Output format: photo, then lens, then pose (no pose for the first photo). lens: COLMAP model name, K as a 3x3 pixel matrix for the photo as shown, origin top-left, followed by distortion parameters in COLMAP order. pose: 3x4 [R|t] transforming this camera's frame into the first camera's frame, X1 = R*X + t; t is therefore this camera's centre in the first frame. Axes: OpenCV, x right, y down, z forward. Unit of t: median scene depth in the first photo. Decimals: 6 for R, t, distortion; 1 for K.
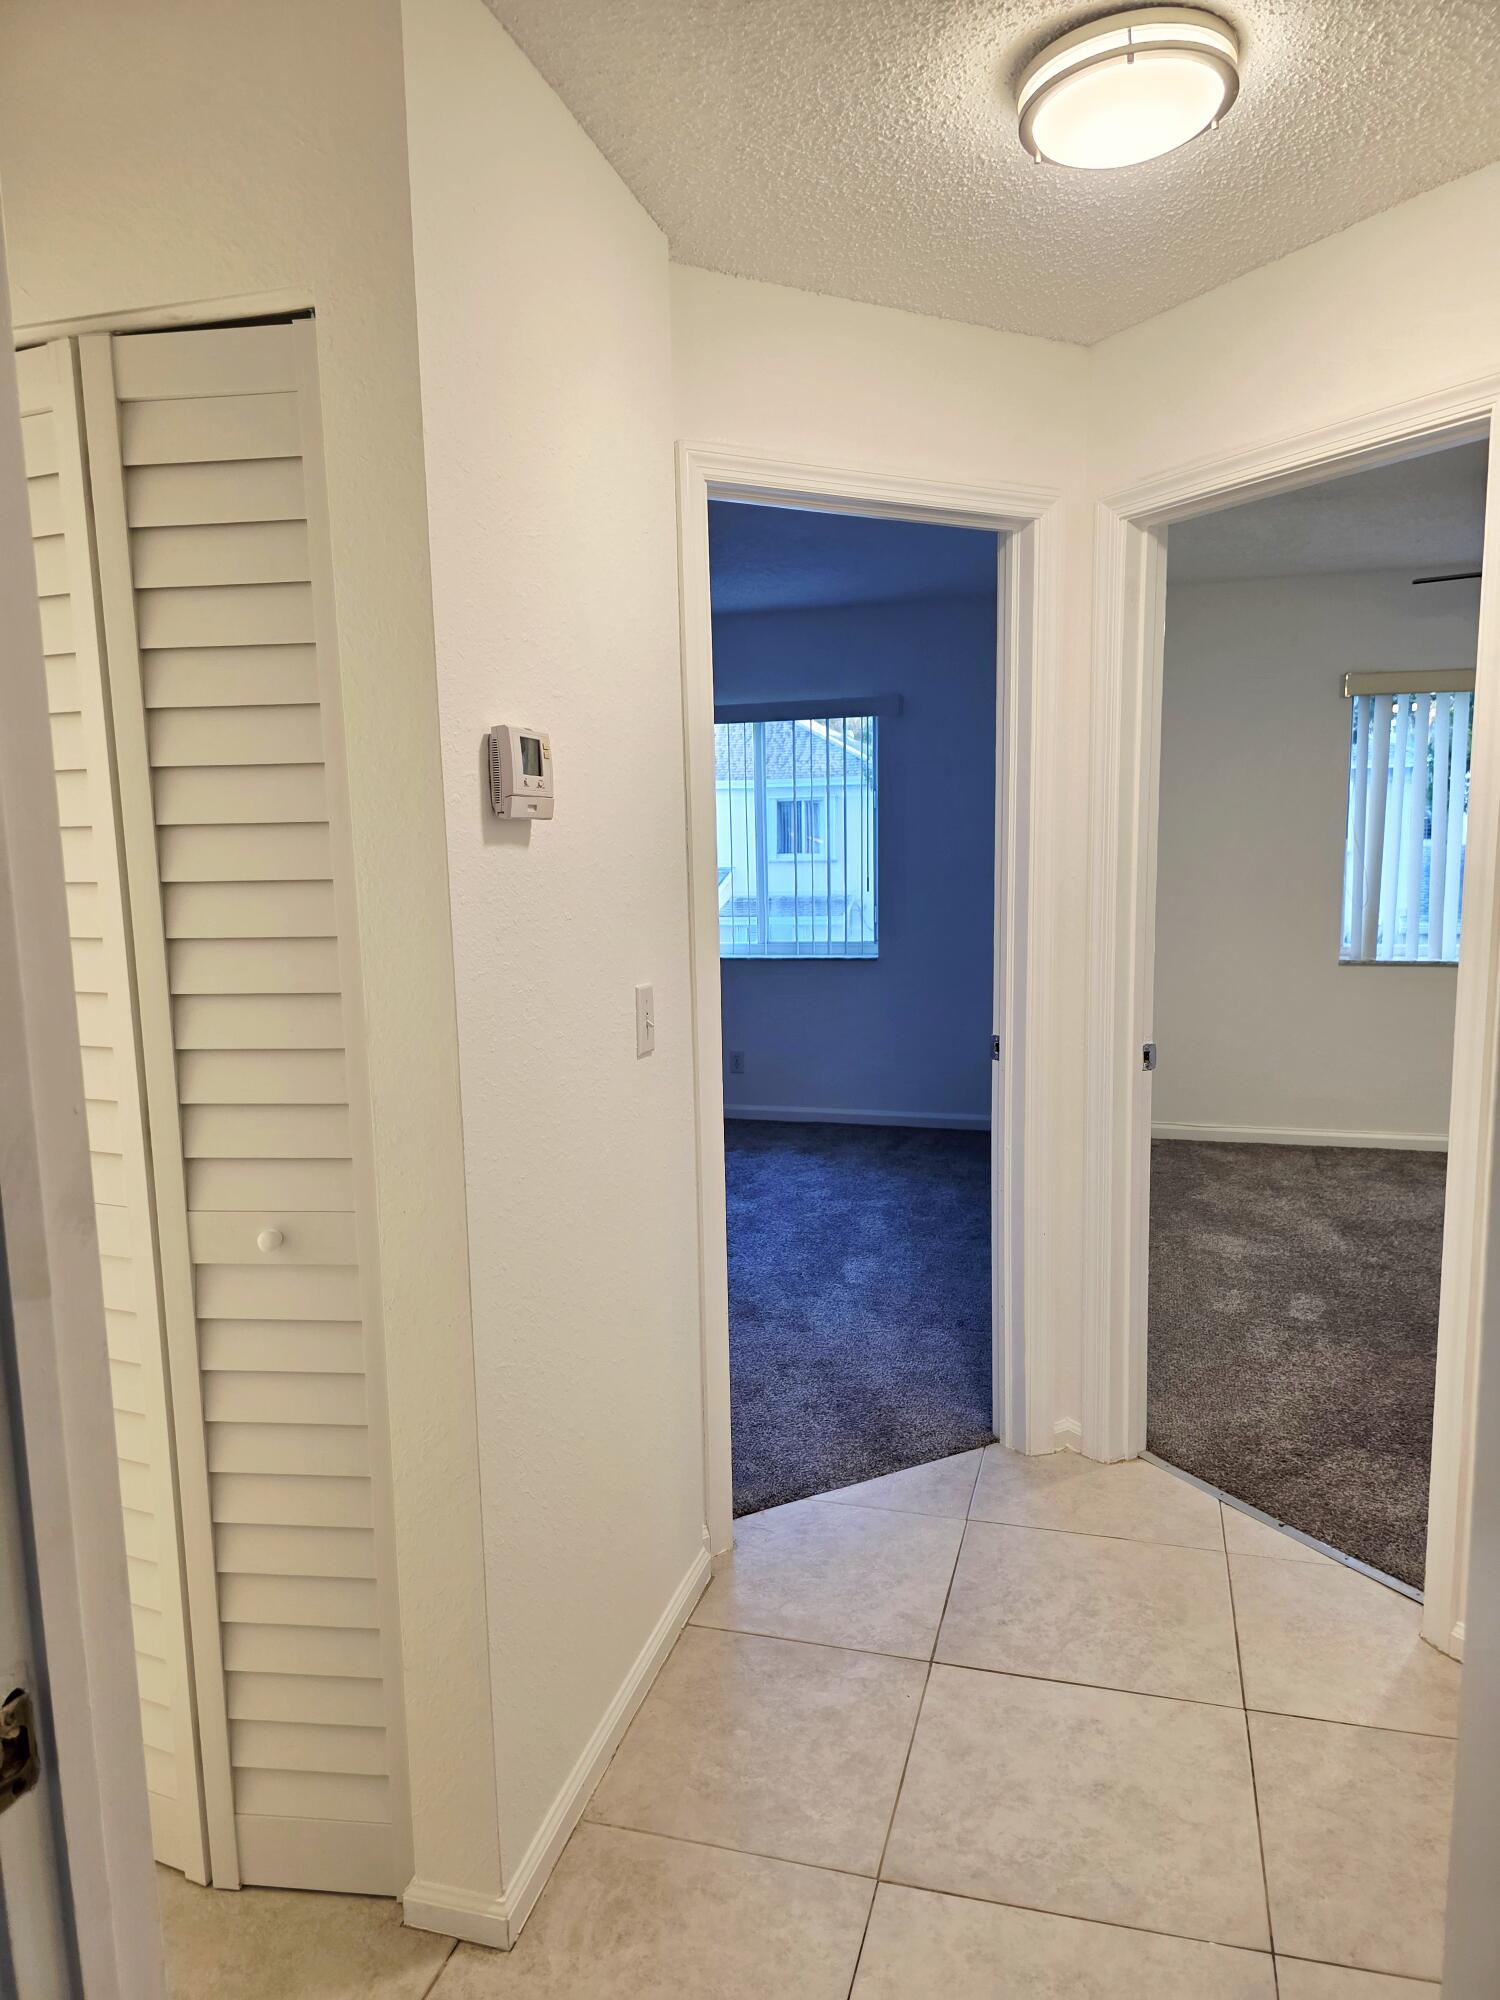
lens RADIAL K [[1351.8, 0, 755.4], [0, 1351.8, 1005.1], [0, 0, 1]] dist [0.070321, -0.073523]
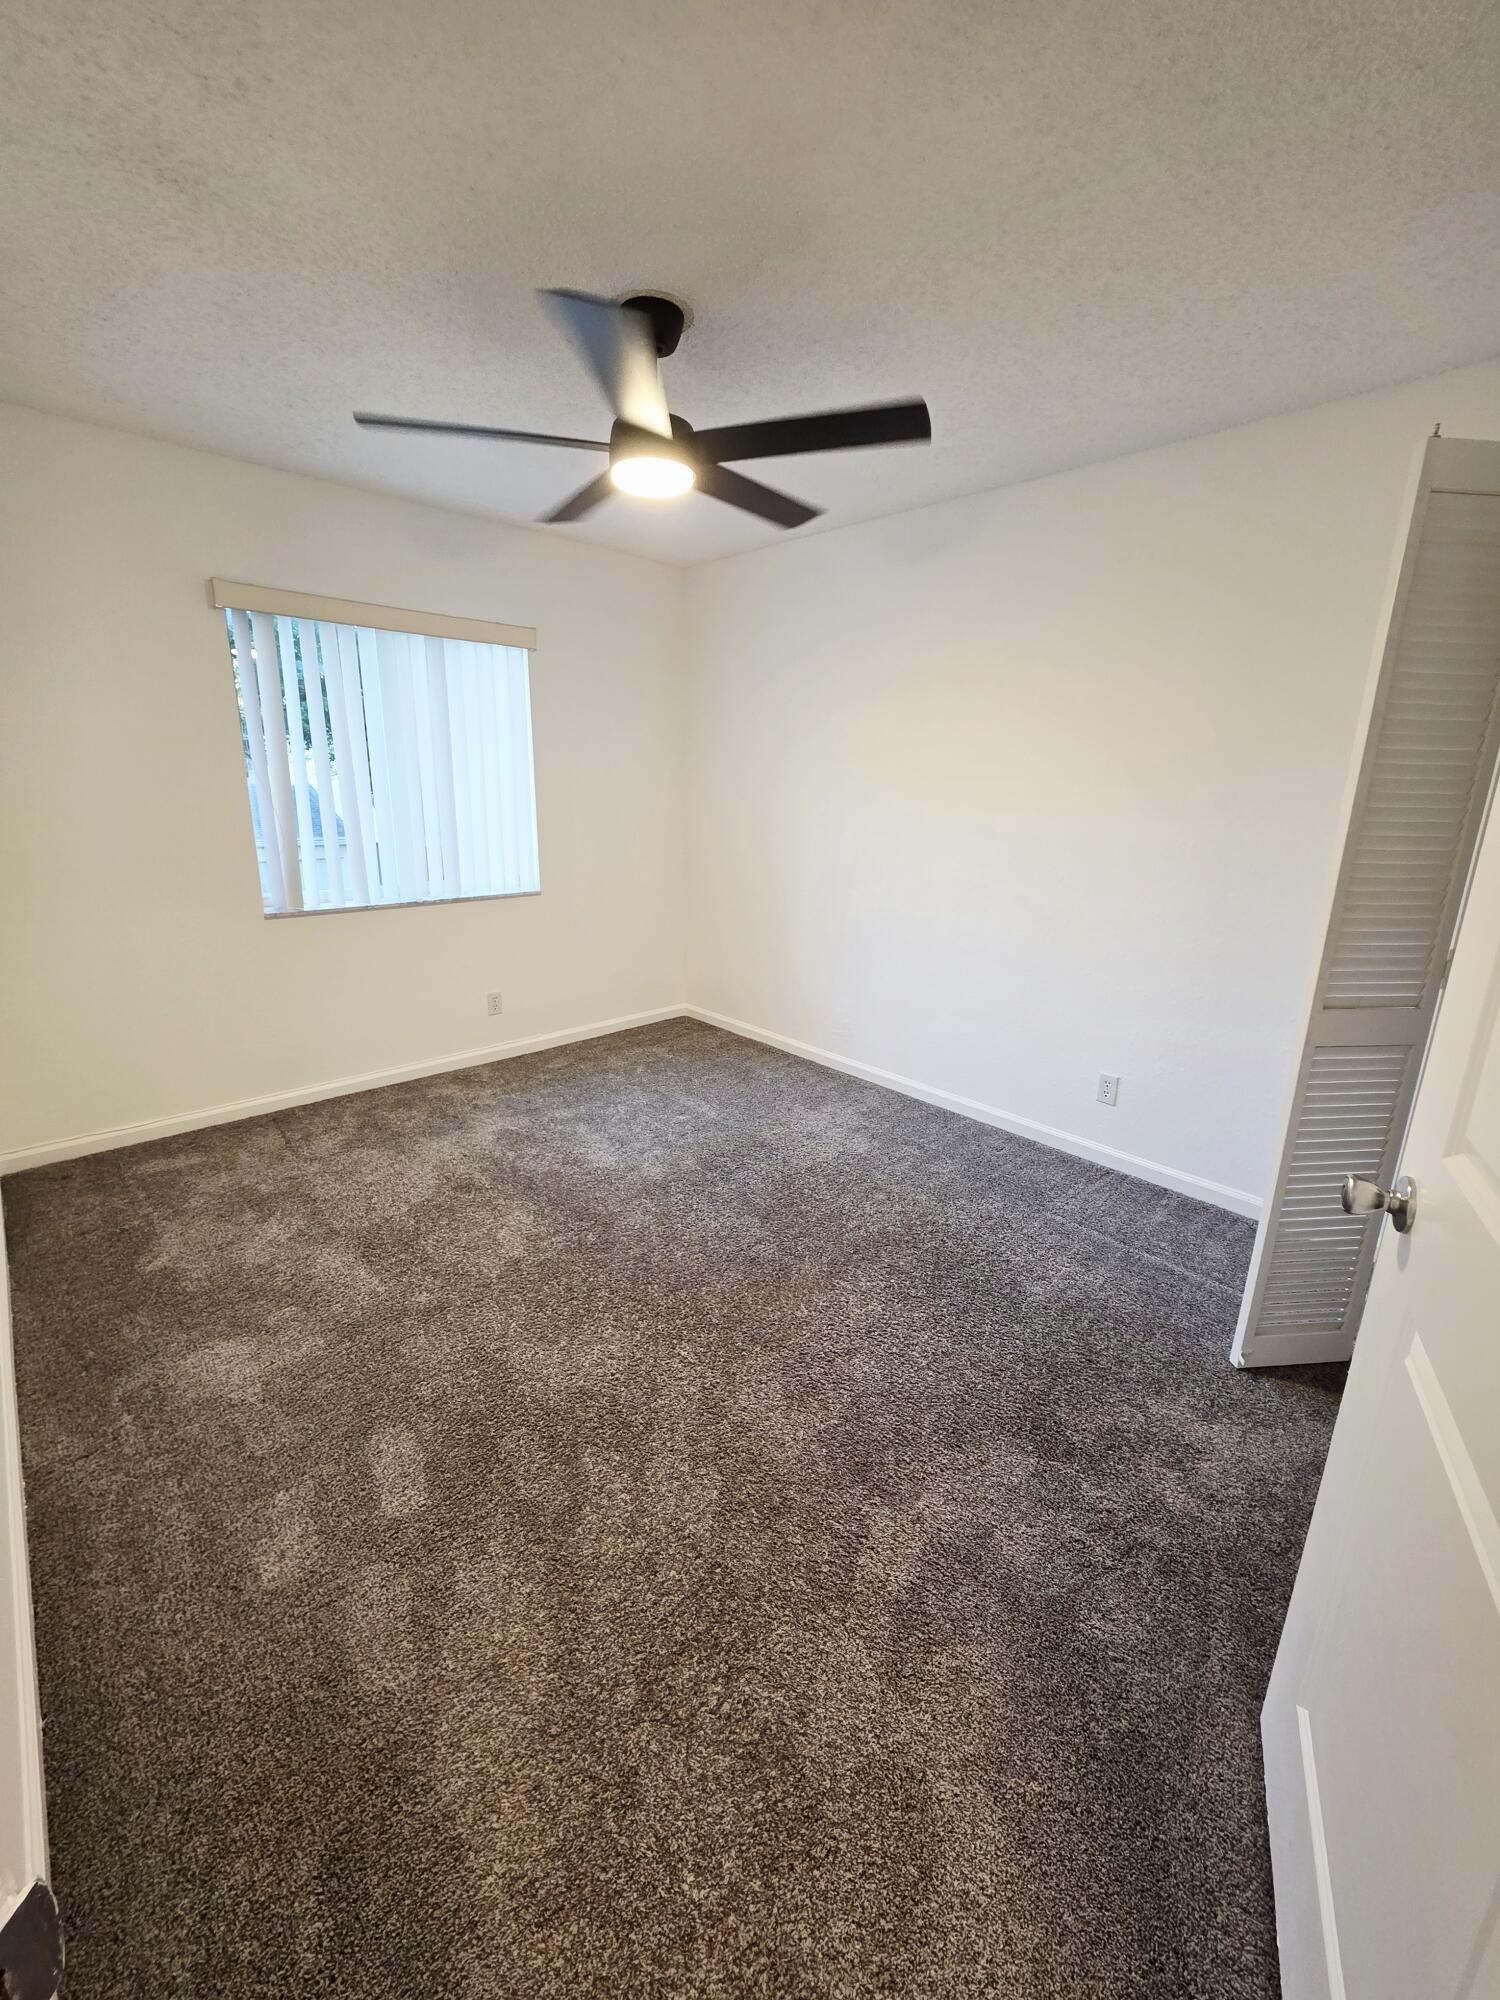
lens RADIAL K [[804.9, 0, 750.4], [0, 804.9, 990.7], [0, 0, 1]] dist [-0.002001, -0.000252]
pose [[0.524207, -0.195399, 0.828870, 0.153425], [0.084582, 0.980454, 0.177641, -0.054816], [-0.847380, -0.023013, 0.530488, 0.473460]]
